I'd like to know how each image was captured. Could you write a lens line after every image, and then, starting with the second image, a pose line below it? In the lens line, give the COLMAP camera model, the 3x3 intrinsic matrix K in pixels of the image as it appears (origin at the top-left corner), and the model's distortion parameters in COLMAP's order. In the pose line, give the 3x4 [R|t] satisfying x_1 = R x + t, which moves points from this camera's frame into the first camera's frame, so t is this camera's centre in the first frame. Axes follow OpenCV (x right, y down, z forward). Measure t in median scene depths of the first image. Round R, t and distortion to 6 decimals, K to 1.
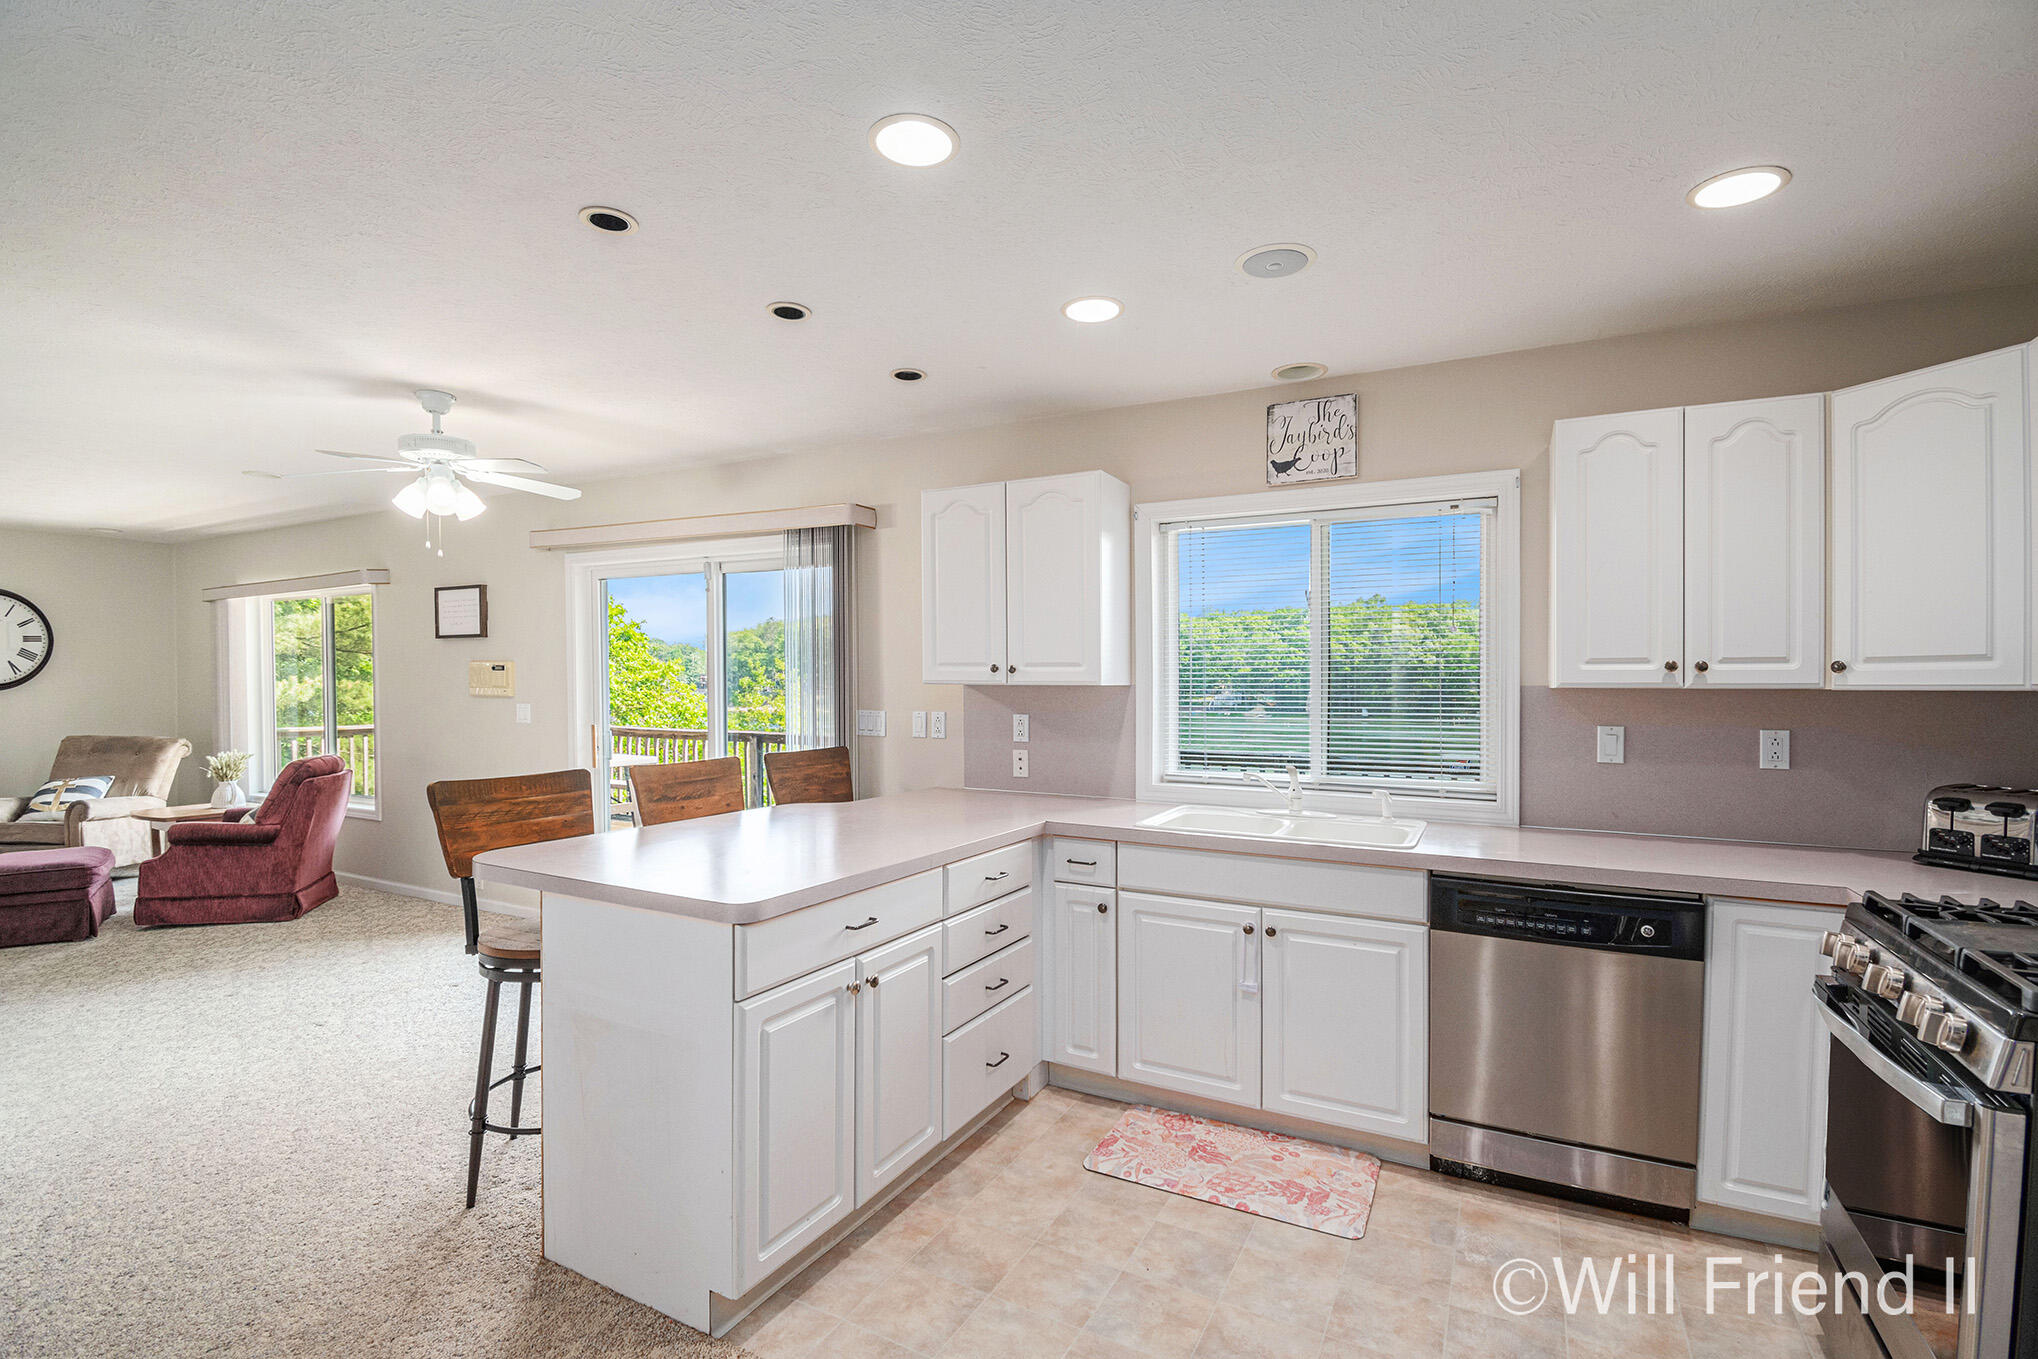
lens RADIAL K [[909.3, 0, 1018.3], [0, 909.3, 649.1], [0, 0, 1]] dist [-0.000716, -0.000160]
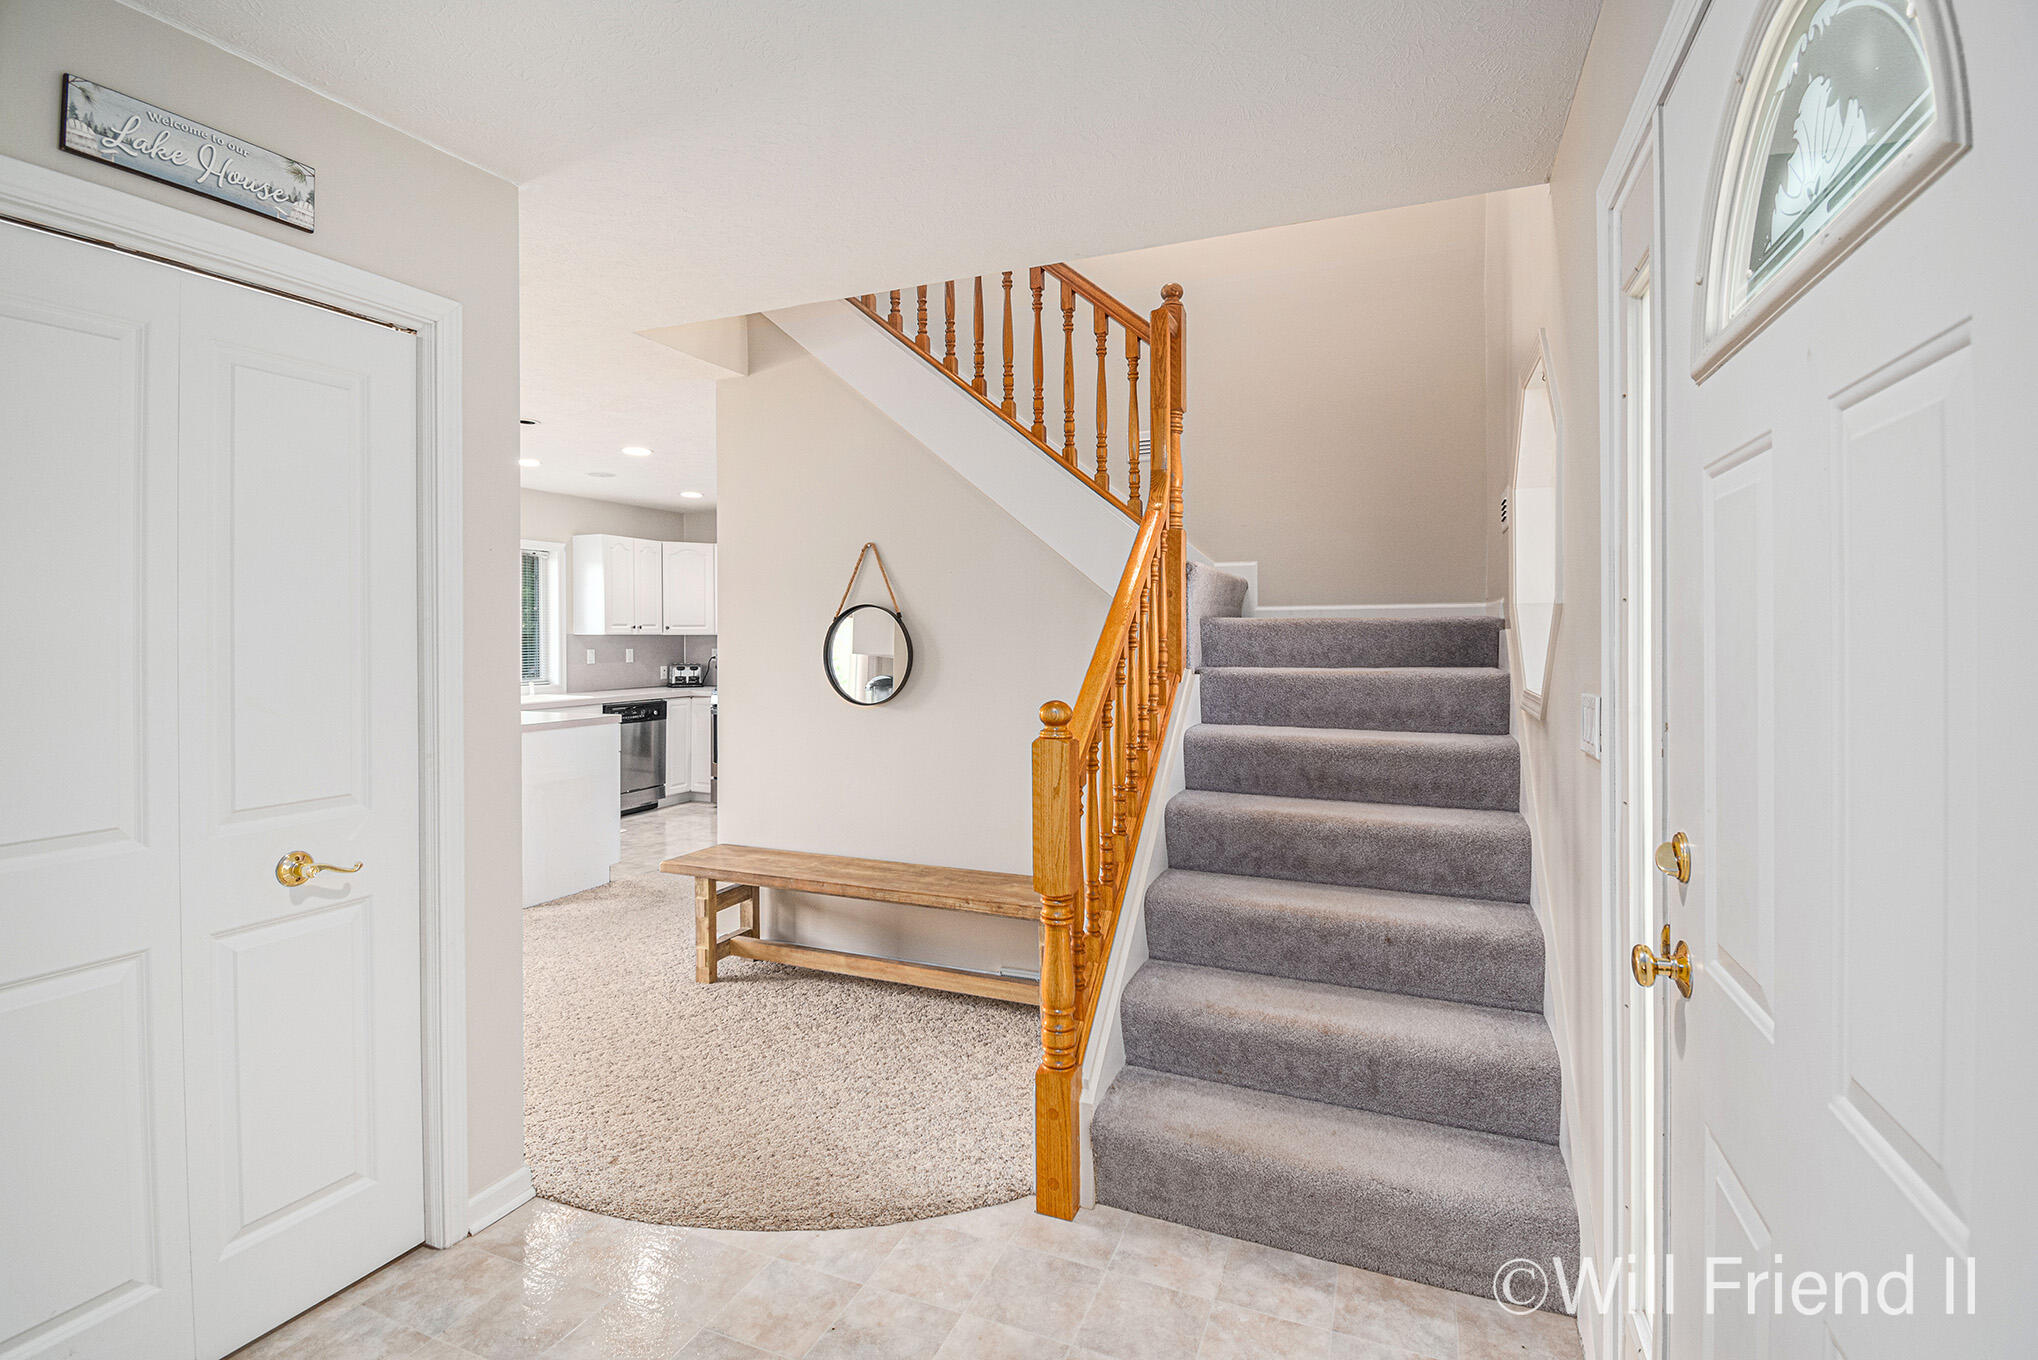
lens RADIAL K [[909.3, 0, 1018.3], [0, 909.3, 649.6], [0, 0, 1]] dist [-0.000716, -0.000160]
pose [[-0.083336, -0.016556, 0.996384, -2.477440], [-0.050420, 0.998651, 0.012377, -0.006189], [-0.995245, -0.049206, -0.084059, 0.028649]]
